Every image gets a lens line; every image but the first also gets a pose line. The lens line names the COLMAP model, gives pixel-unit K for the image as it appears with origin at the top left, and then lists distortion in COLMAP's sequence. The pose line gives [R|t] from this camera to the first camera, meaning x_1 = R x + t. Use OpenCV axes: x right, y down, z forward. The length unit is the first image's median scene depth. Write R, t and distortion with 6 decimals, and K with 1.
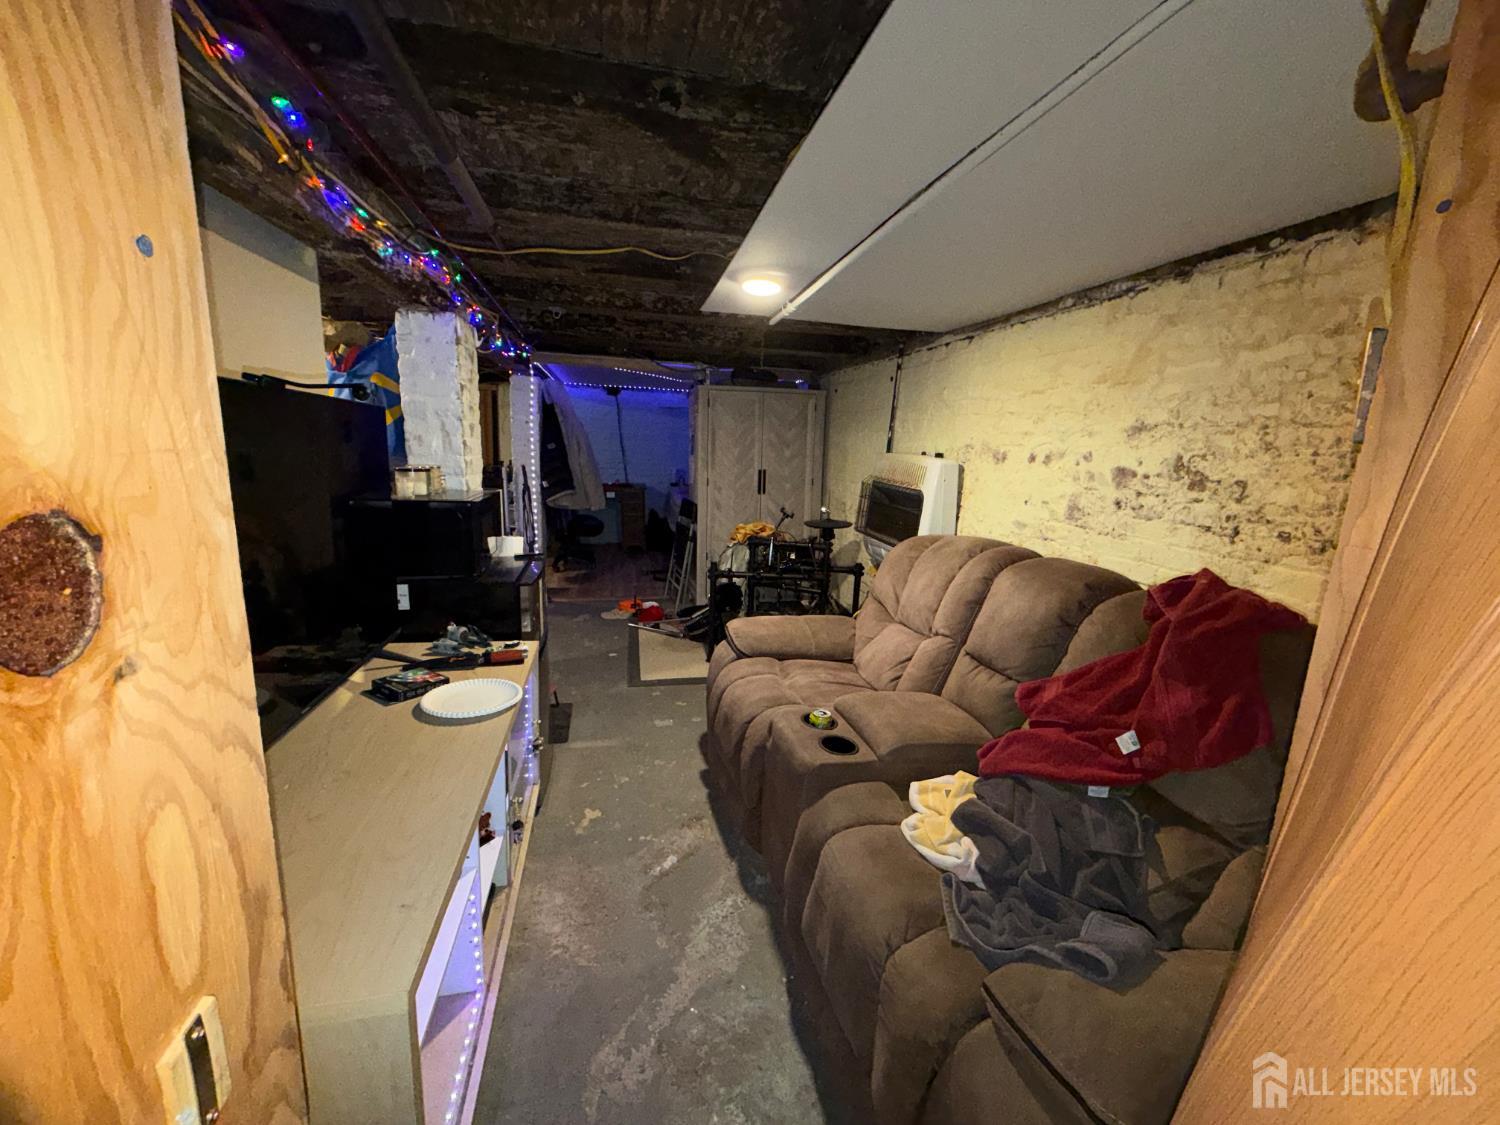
lens RADIAL K [[603.1, 0, 750.0], [0, 603.1, 562.5], [0, 0, 1]] dist [-0.000097, -0.000005]
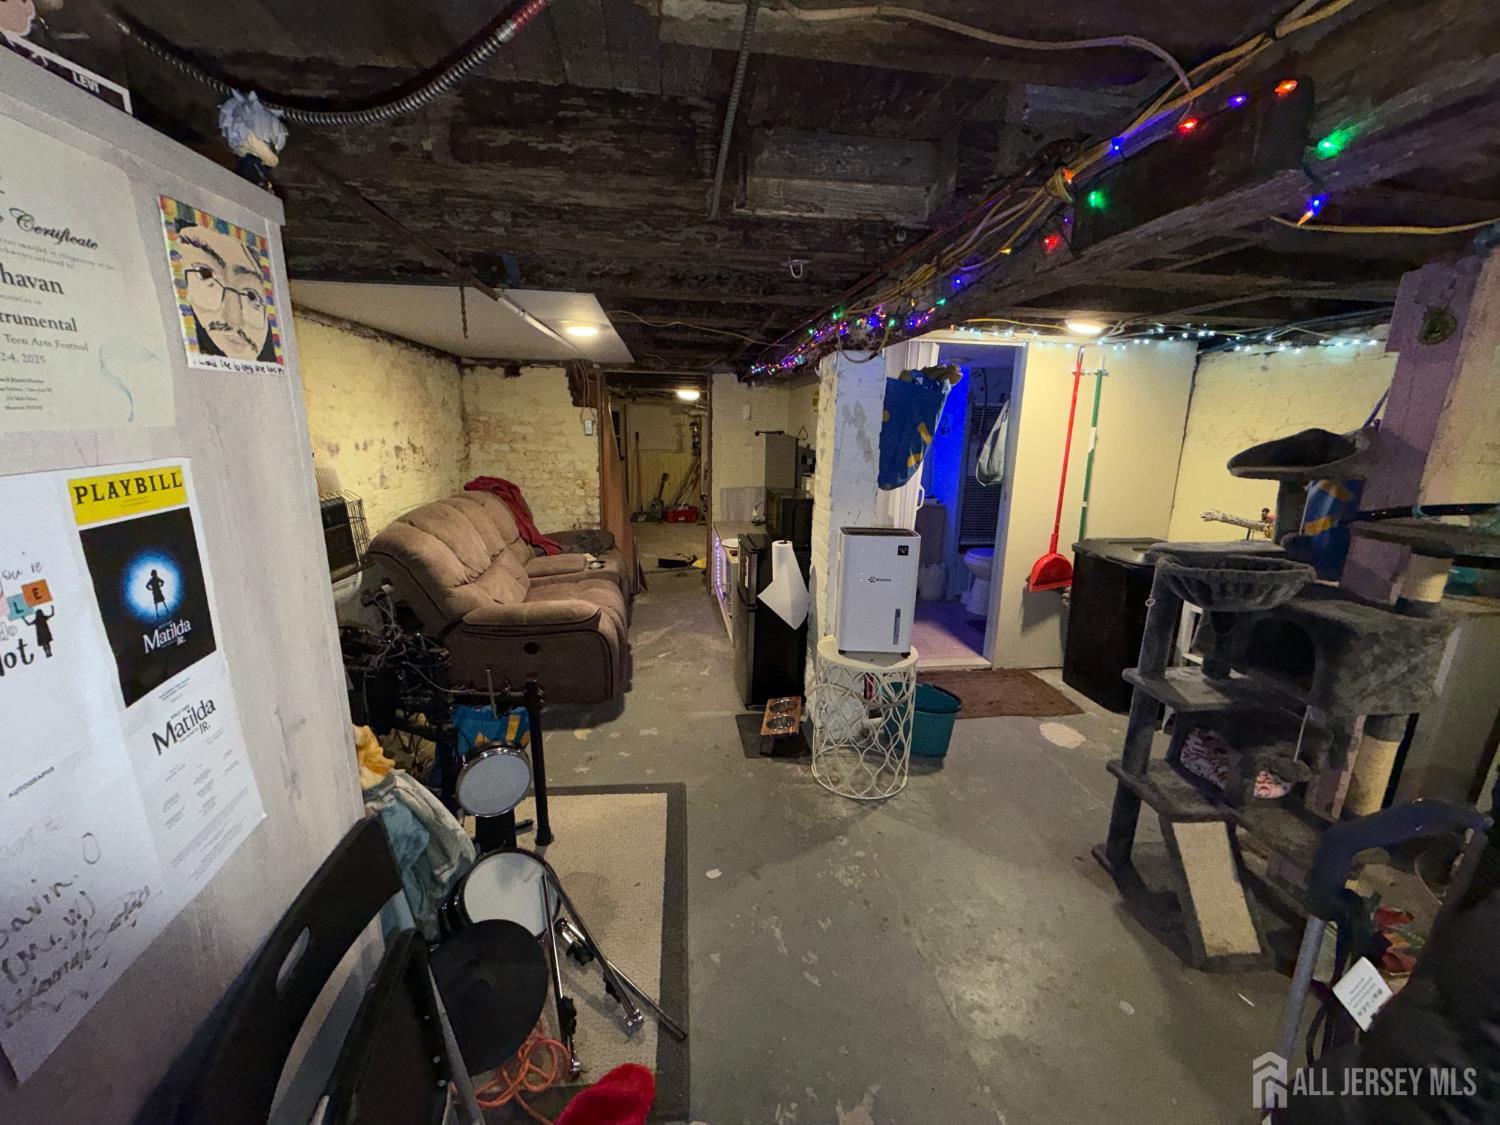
lens RADIAL K [[603.1, 0, 750.0], [0, 603.1, 562.5], [0, 0, 1]] dist [-0.000097, -0.000005]
pose [[-0.995734, -0.069354, 0.060858, -0.442217], [-0.037937, 0.908963, 0.415148, -0.523597], [-0.084110, 0.411068, -0.907716, 2.250132]]
